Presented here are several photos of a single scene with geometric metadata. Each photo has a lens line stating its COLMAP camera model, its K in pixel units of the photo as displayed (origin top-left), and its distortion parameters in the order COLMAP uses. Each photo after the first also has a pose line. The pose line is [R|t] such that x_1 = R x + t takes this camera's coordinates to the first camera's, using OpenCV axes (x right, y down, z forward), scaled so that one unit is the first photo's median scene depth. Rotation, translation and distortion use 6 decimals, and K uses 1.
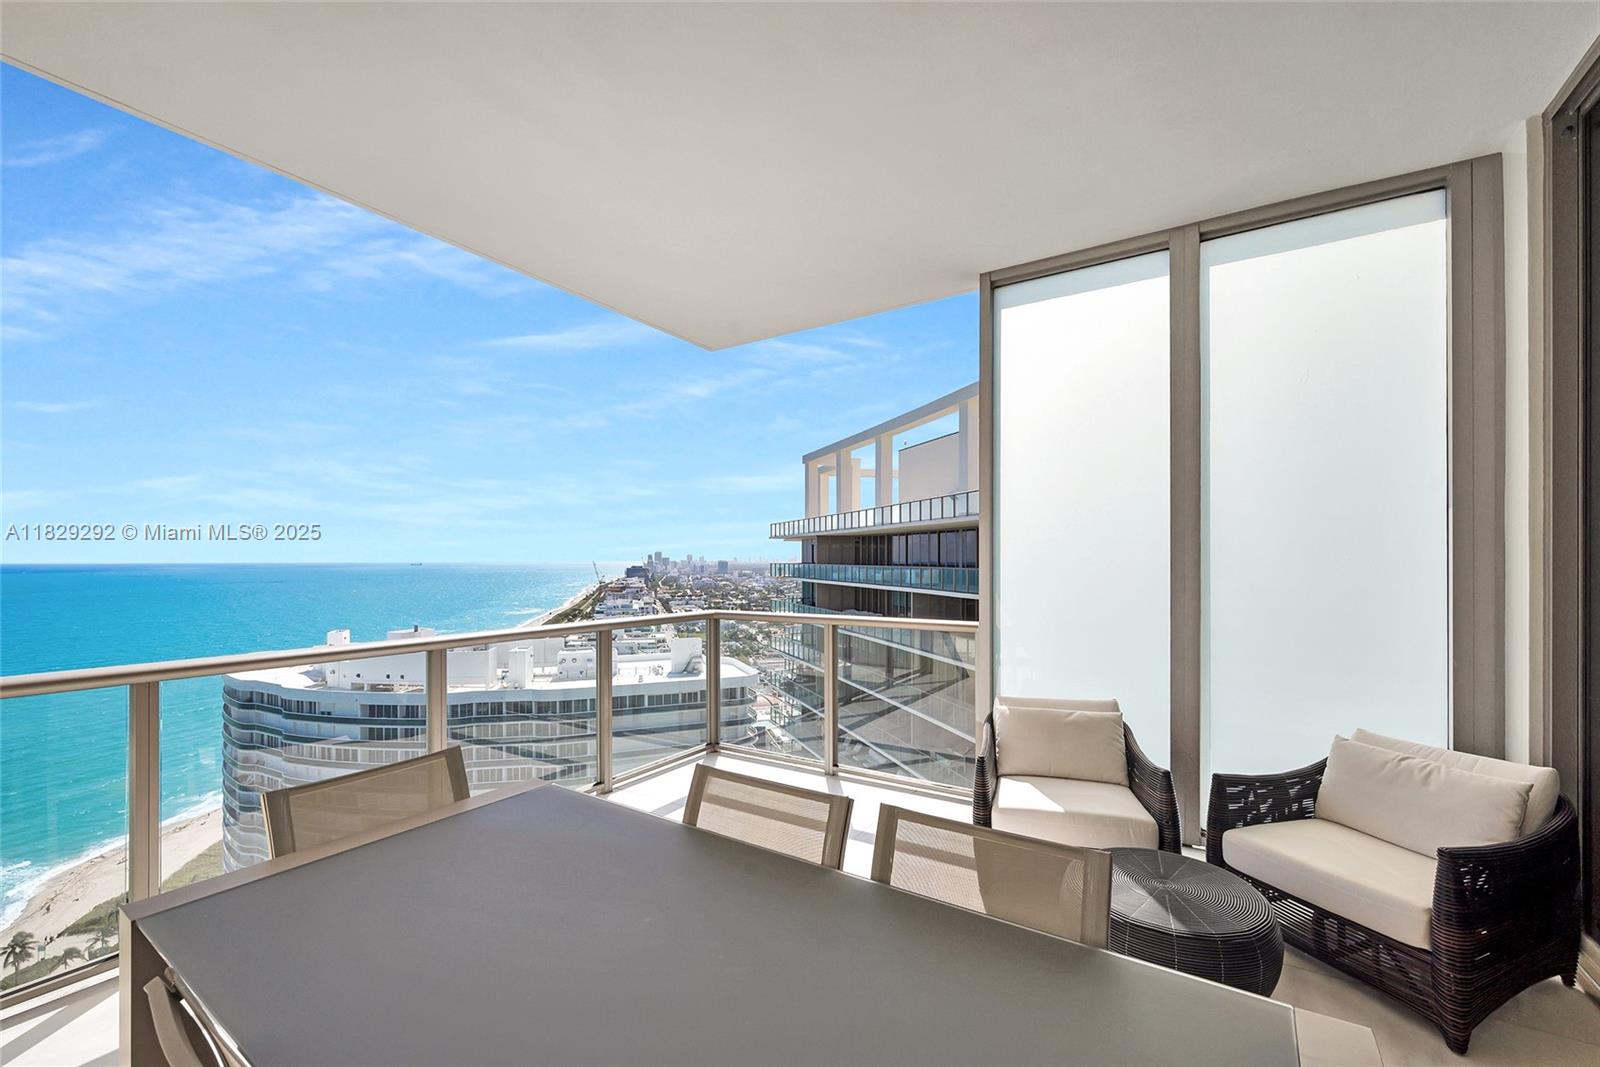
lens RADIAL K [[657.5, 0, 810.8], [0, 657.5, 559.7], [0, 0, 1]] dist [-0.001894, -0.000220]
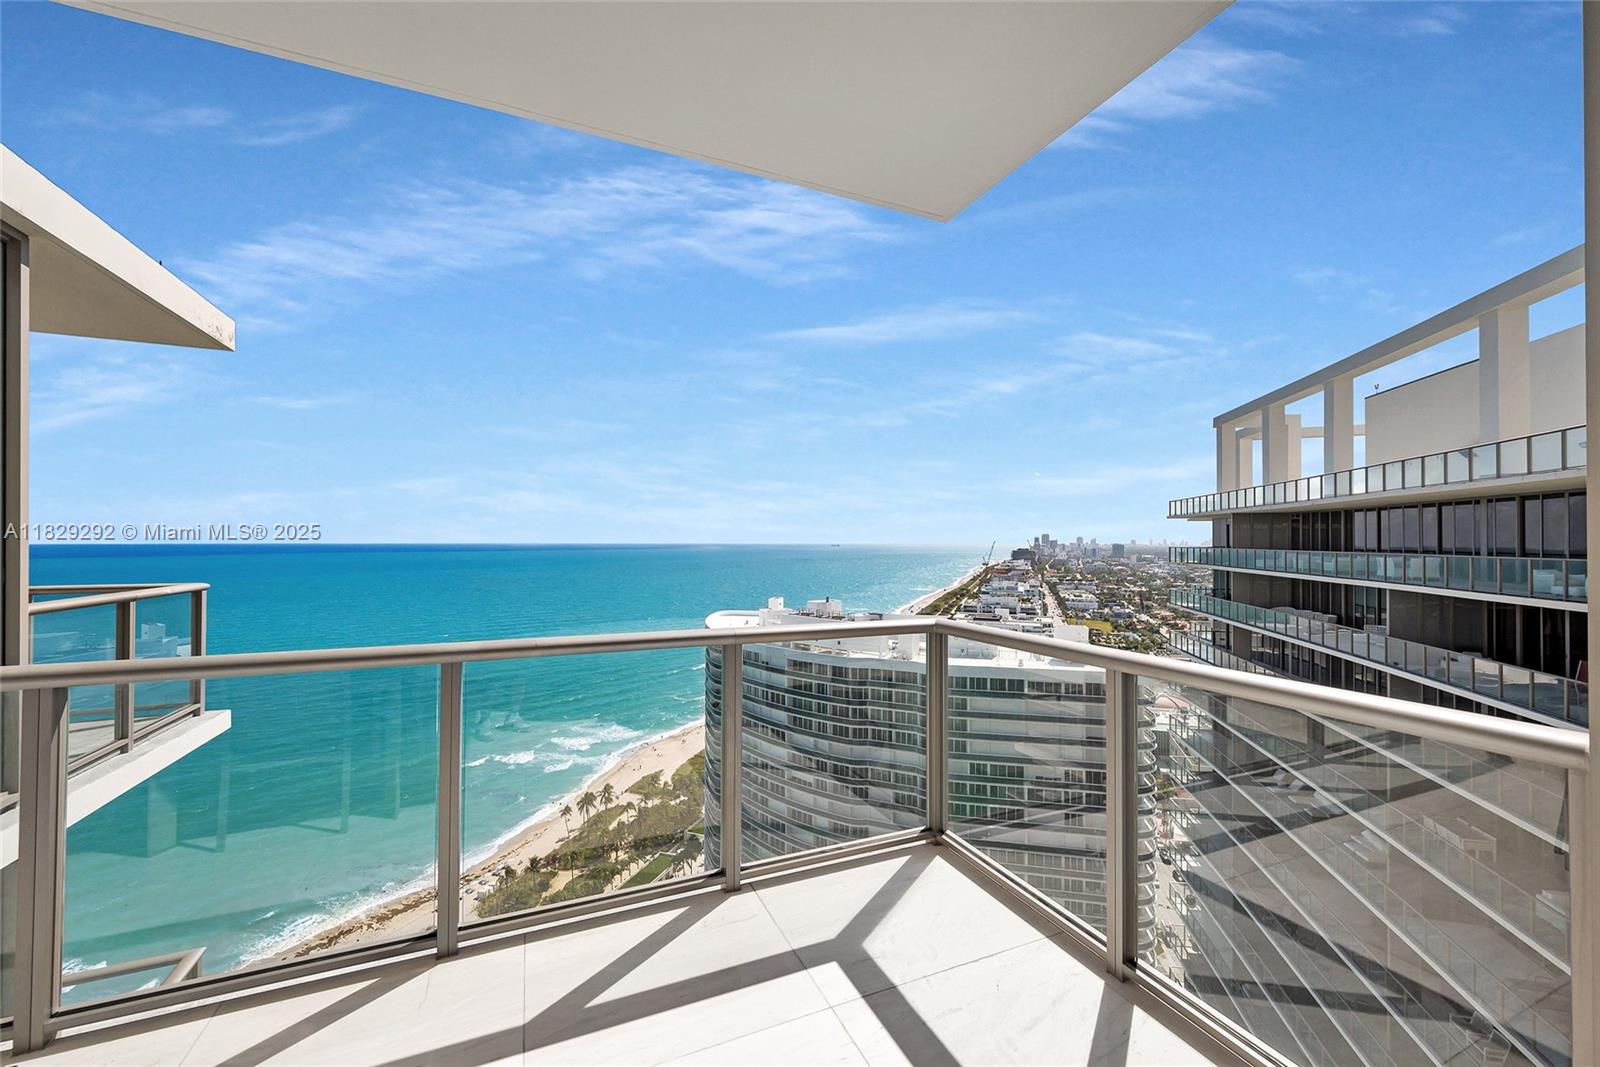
lens RADIAL K [[632.2, 0, 800.0], [0, 632.2, 533.5], [0, 0, 1]] dist [-0.002526, -0.000442]
pose [[0.823879, -0.004299, -0.566749, 0.009713], [-0.003624, 0.999911, -0.012853, 0.000079], [0.566754, 0.012643, 0.823790, 0.042782]]
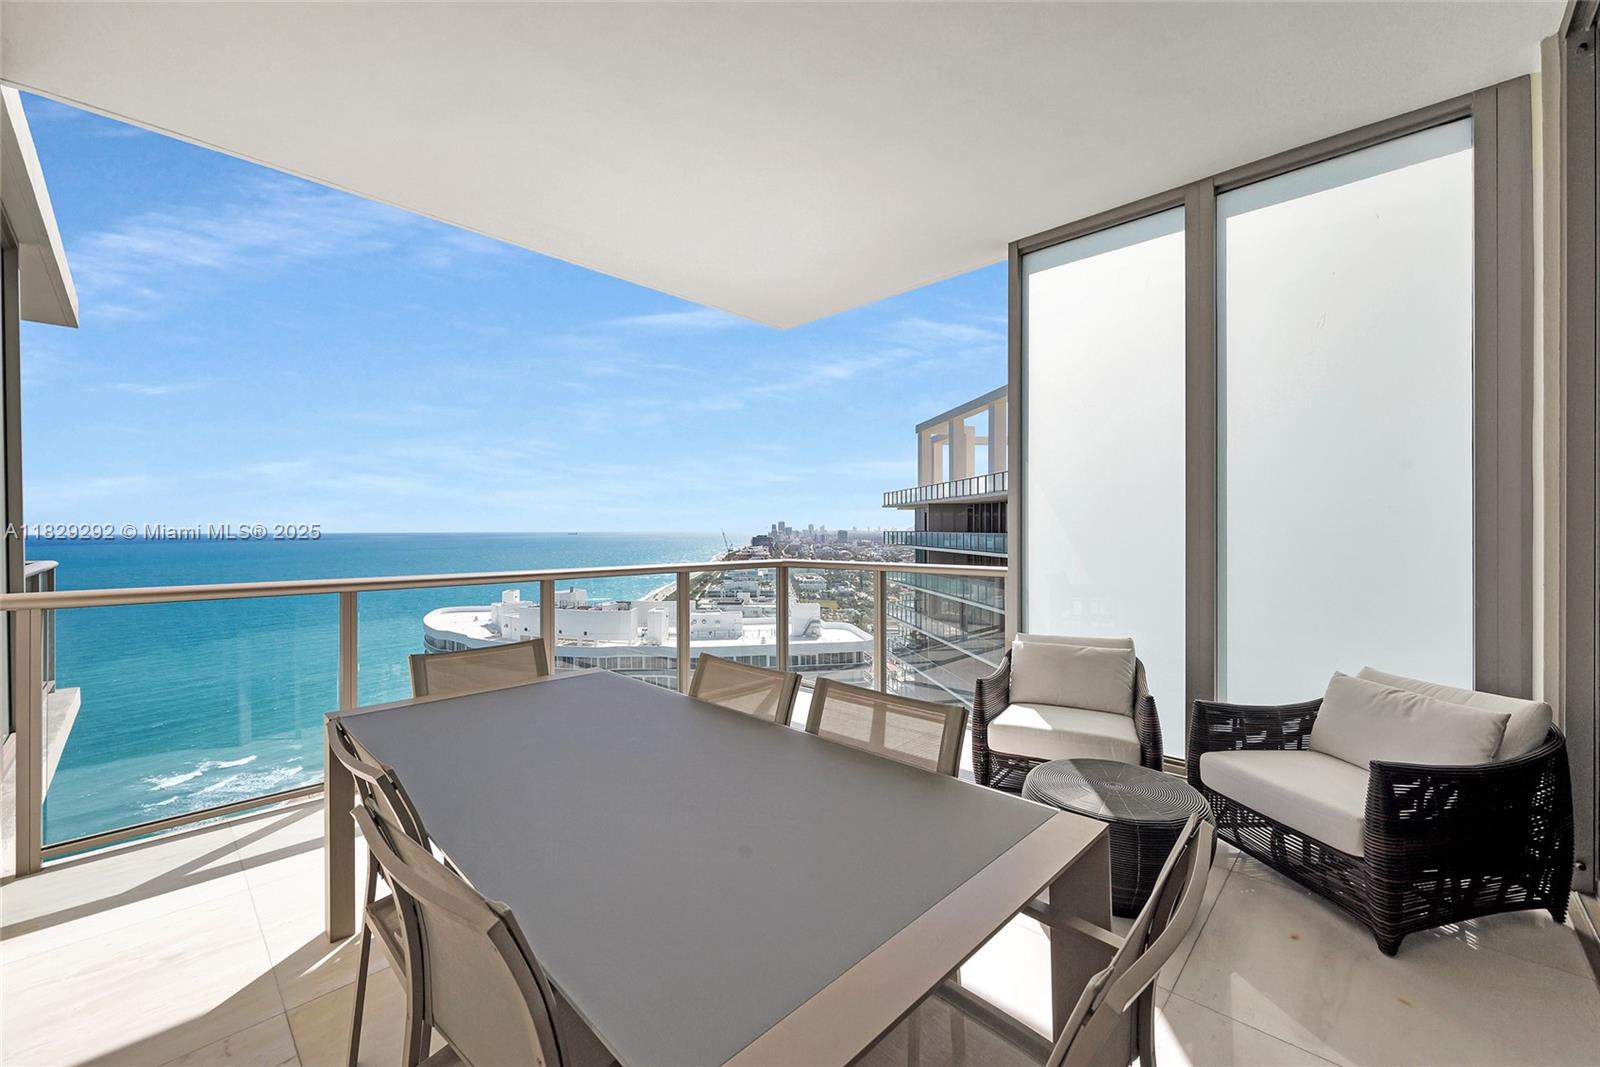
lens RADIAL K [[641.1, 0, 800.0], [0, 641.1, 533.5], [0, 0, 1]] dist [-0.000880, 0.000034]
pose [[0.979830, -0.000413, -0.199834, 0.010846], [0.001610, 0.999982, 0.005825, 0.002711], [0.199828, -0.006029, 0.979812, -0.008093]]
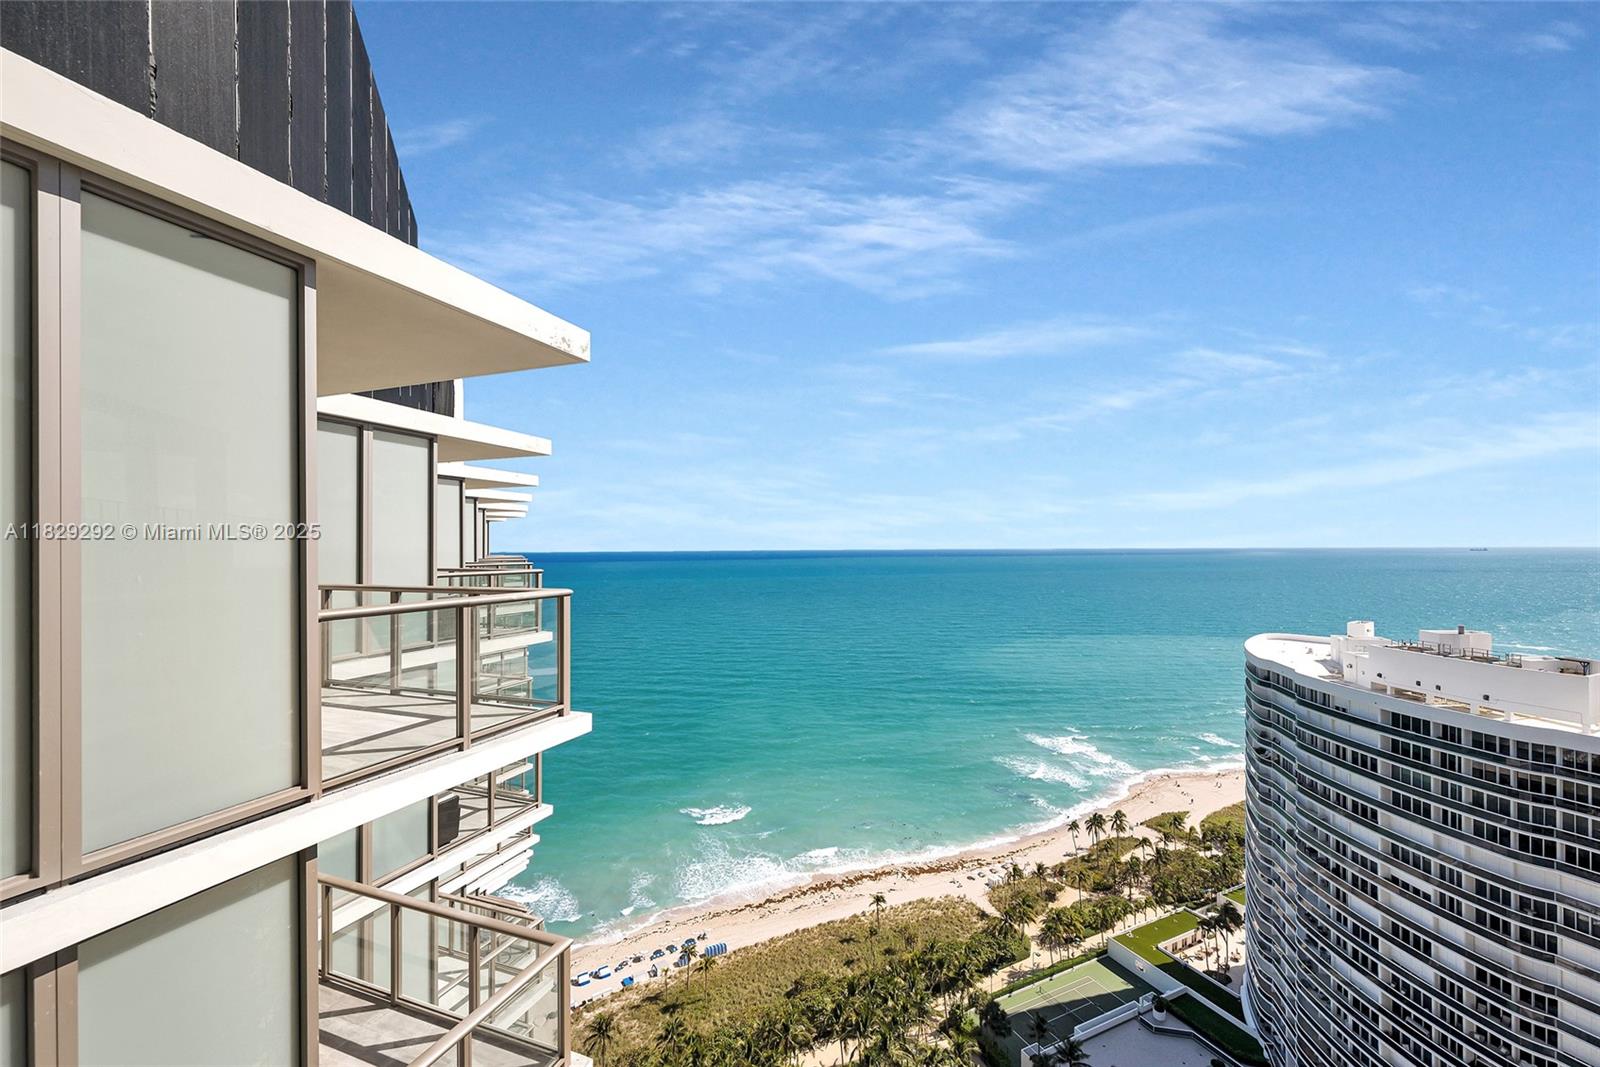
lens RADIAL K [[633.4, 0, 803.6], [0, 633.4, 546.0], [0, 0, 1]] dist [-0.003996, 0.000689]
pose [[0.202175, -0.001700, -0.979348, -0.016908], [0.003369, 0.999994, -0.001040, 0.000157], [0.979344, -0.003089, 0.202180, 0.092787]]
